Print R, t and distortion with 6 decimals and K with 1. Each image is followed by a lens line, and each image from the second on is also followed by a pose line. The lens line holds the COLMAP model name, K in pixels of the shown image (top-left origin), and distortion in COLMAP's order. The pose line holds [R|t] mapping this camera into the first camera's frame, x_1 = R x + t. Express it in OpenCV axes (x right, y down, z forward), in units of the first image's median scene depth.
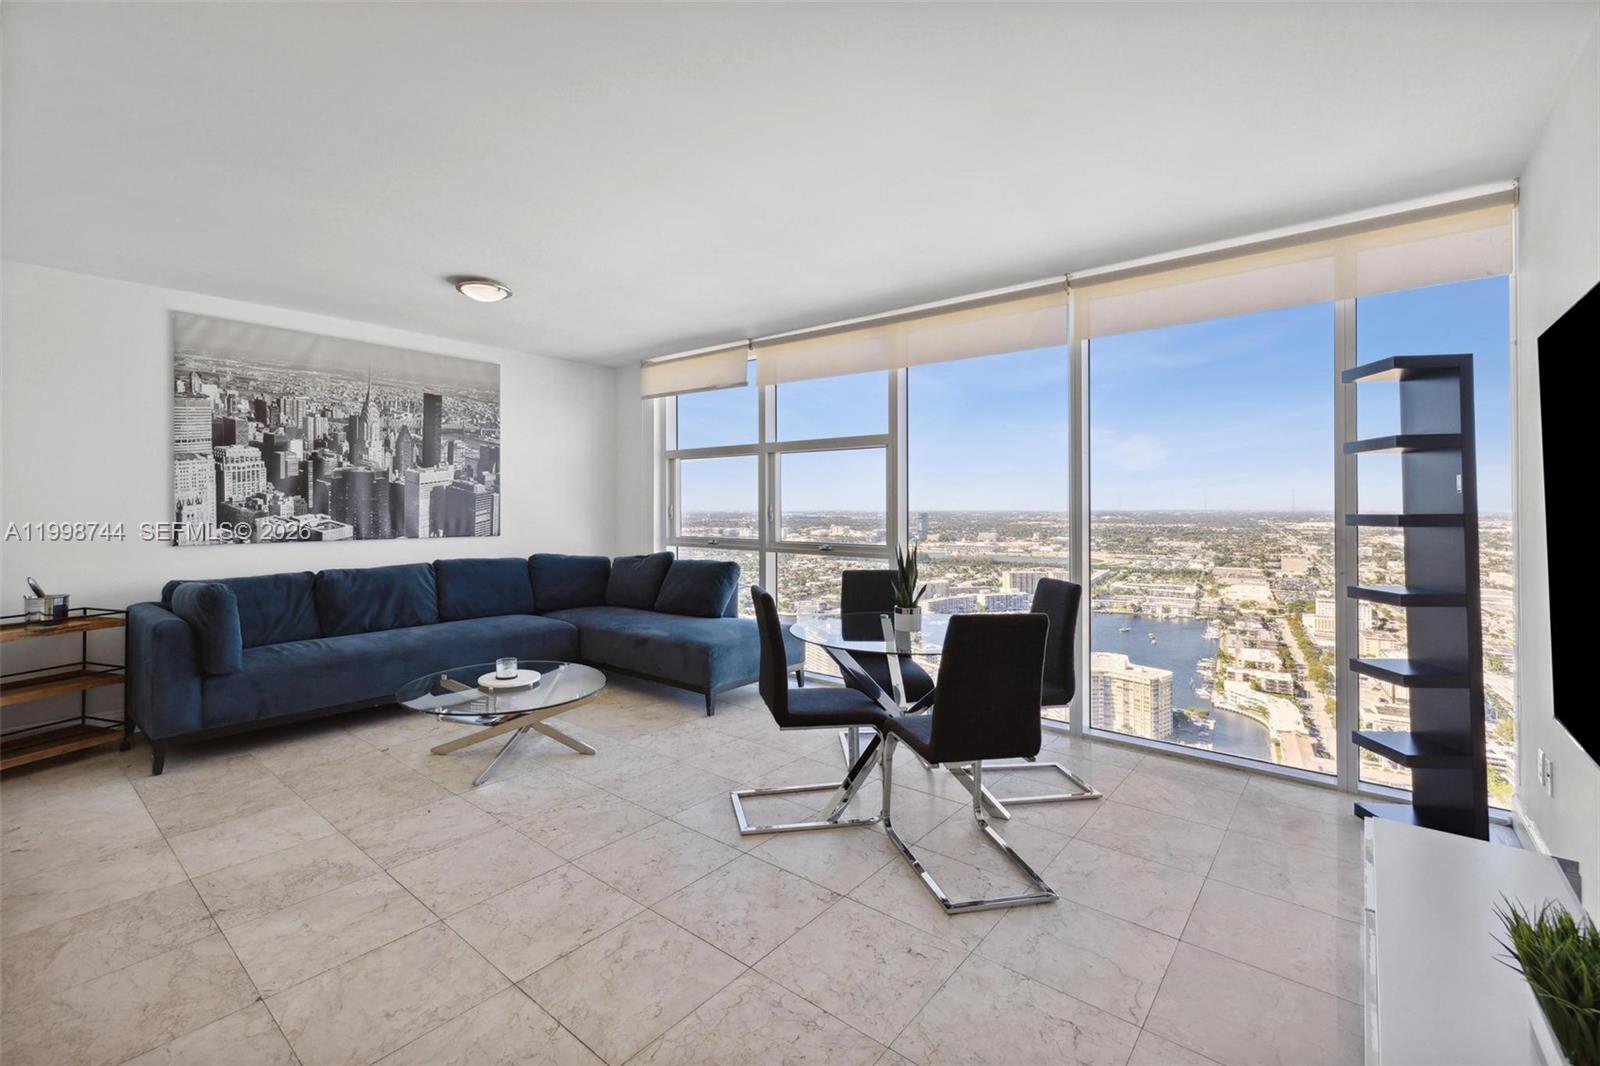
lens RADIAL K [[686.9, 0, 794.5], [0, 686.9, 500.1], [0, 0, 1]] dist [0.002286, 0.000386]
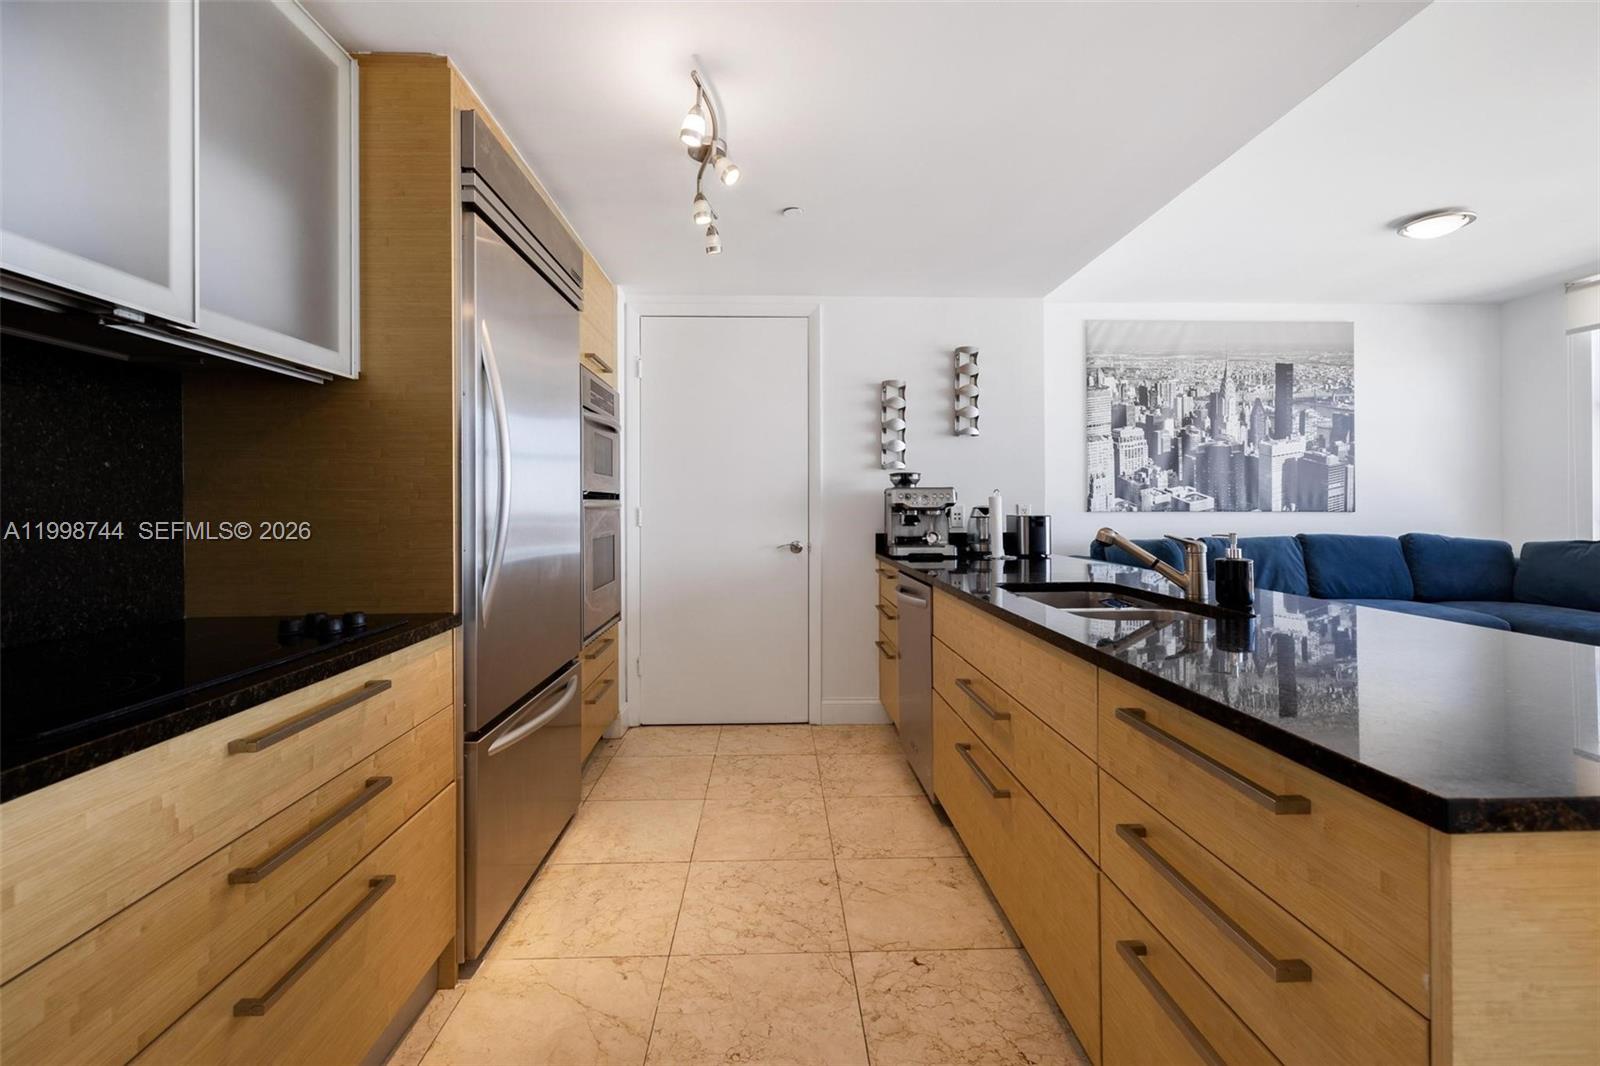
lens RADIAL K [[686.9, 0, 794.5], [0, 686.9, 500.1], [0, 0, 1]] dist [0.002286, 0.000386]
pose [[0.662257, -0.005171, -0.749259, -0.297991], [0.008519, 0.999964, 0.000628, 0.036957], [0.749228, -0.006799, 0.662277, -0.185573]]
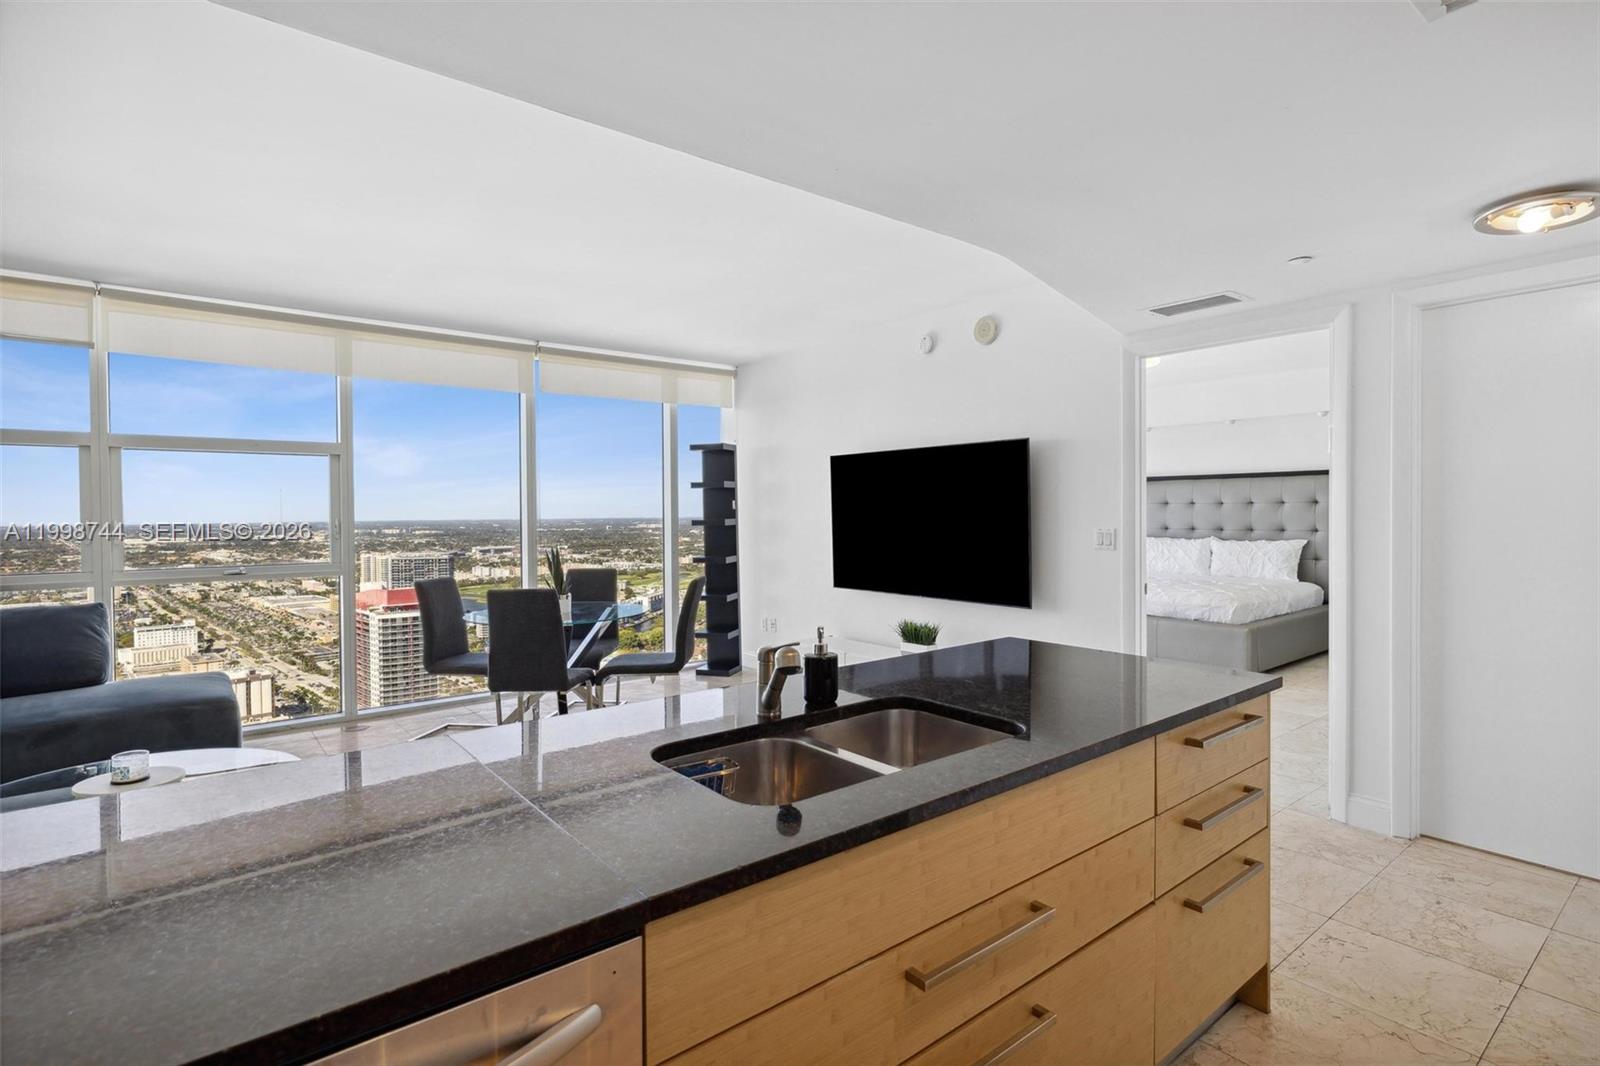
lens RADIAL K [[775.0, 0, 799.4], [0, 775.0, 519.7], [0, 0, 1]] dist [-0.000660, 0.000126]
pose [[0.210392, -0.010452, 0.977561, -0.810086], [0.001161, 0.999945, 0.010441, -0.001535], [-0.977616, -0.001062, 0.210393, 0.167290]]
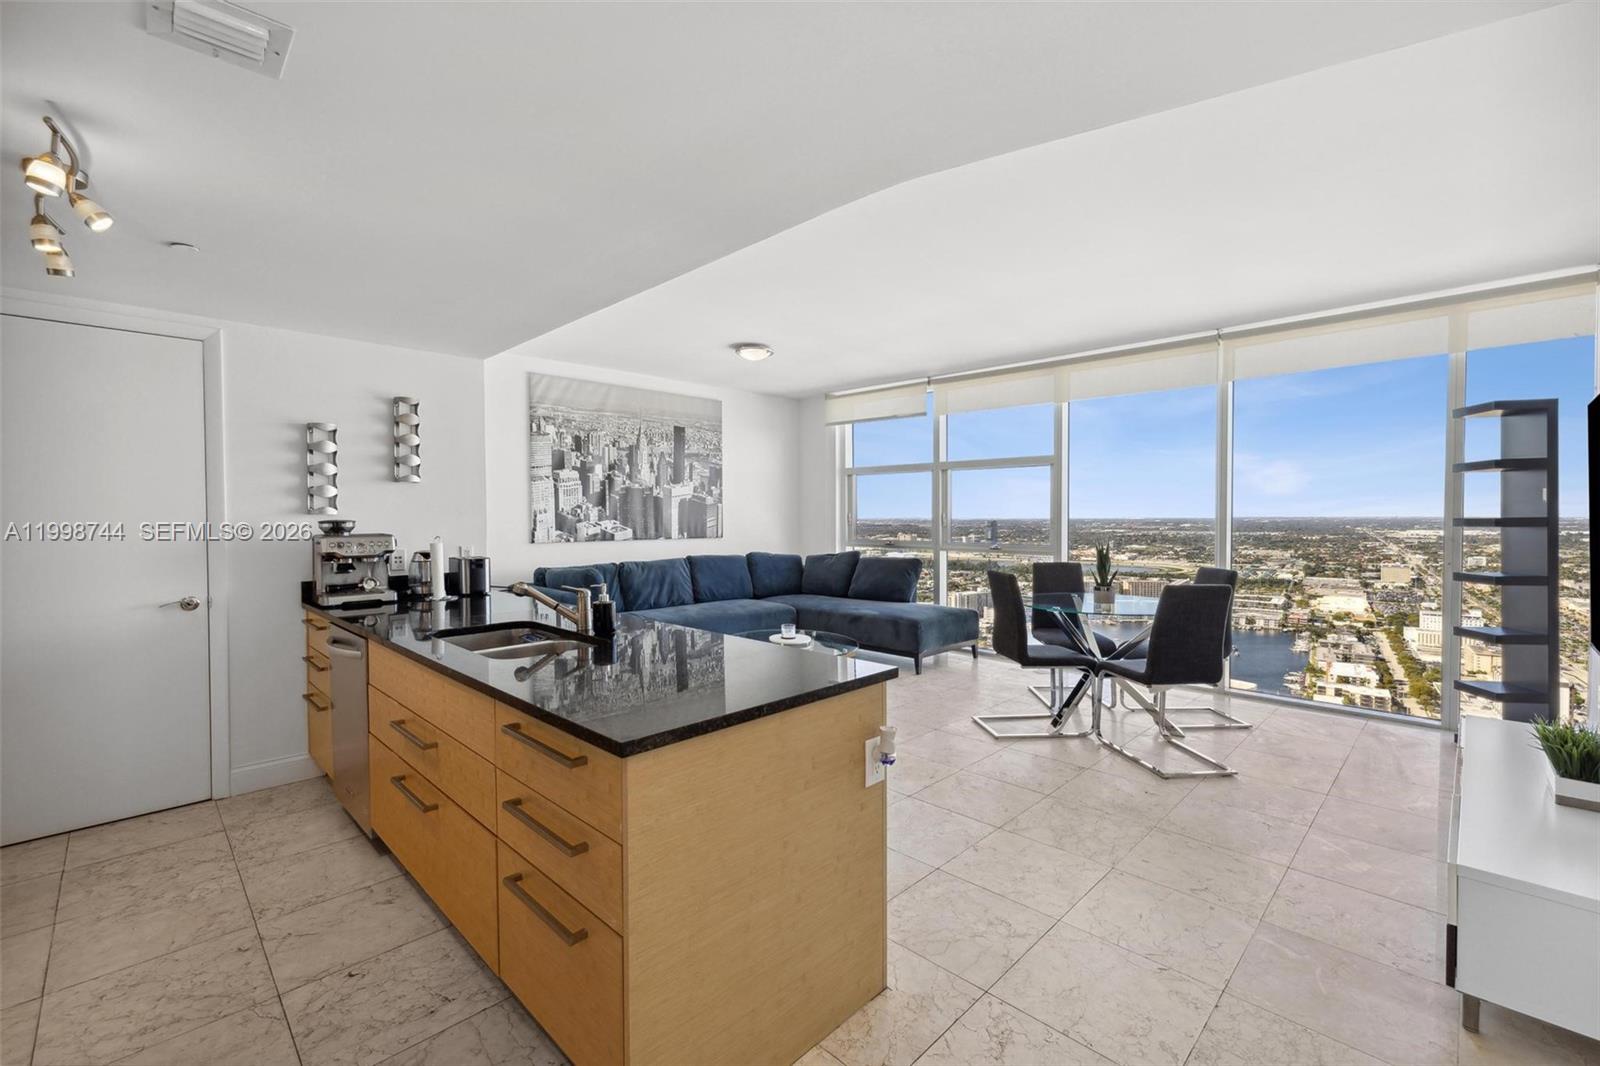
lens RADIAL K [[677.7, 0, 796.1], [0, 677.7, 527.9], [0, 0, 1]] dist [0.001246, 0.000014]
pose [[0.995348, -0.000369, -0.096340, -0.218144], [0.003200, 0.999568, 0.029226, -0.001861], [0.096288, -0.029399, 0.994919, -0.276514]]
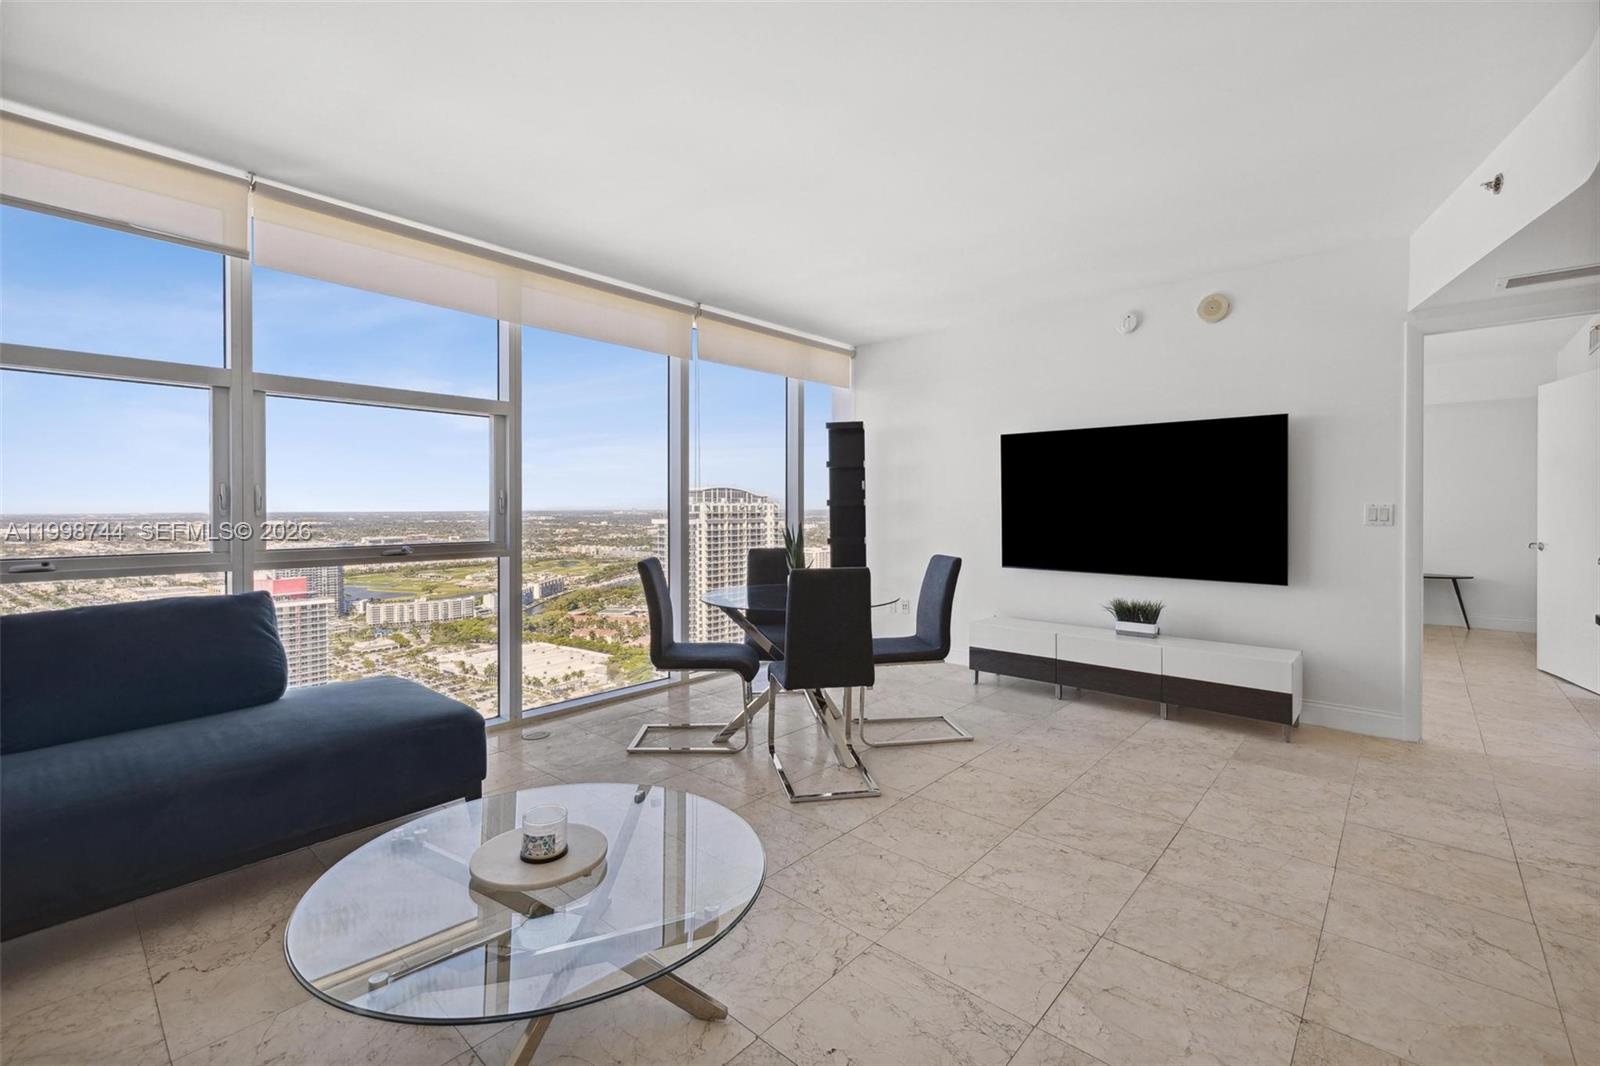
lens RADIAL K [[682.1, 0, 795.0], [0, 682.1, 508.2], [0, 0, 1]] dist [0.000686, 0.000134]
pose [[0.046746, -0.001369, 0.998906, -0.682087], [-0.007202, 0.999973, 0.001707, 0.026572], [-0.998881, -0.007274, 0.046735, 0.655062]]
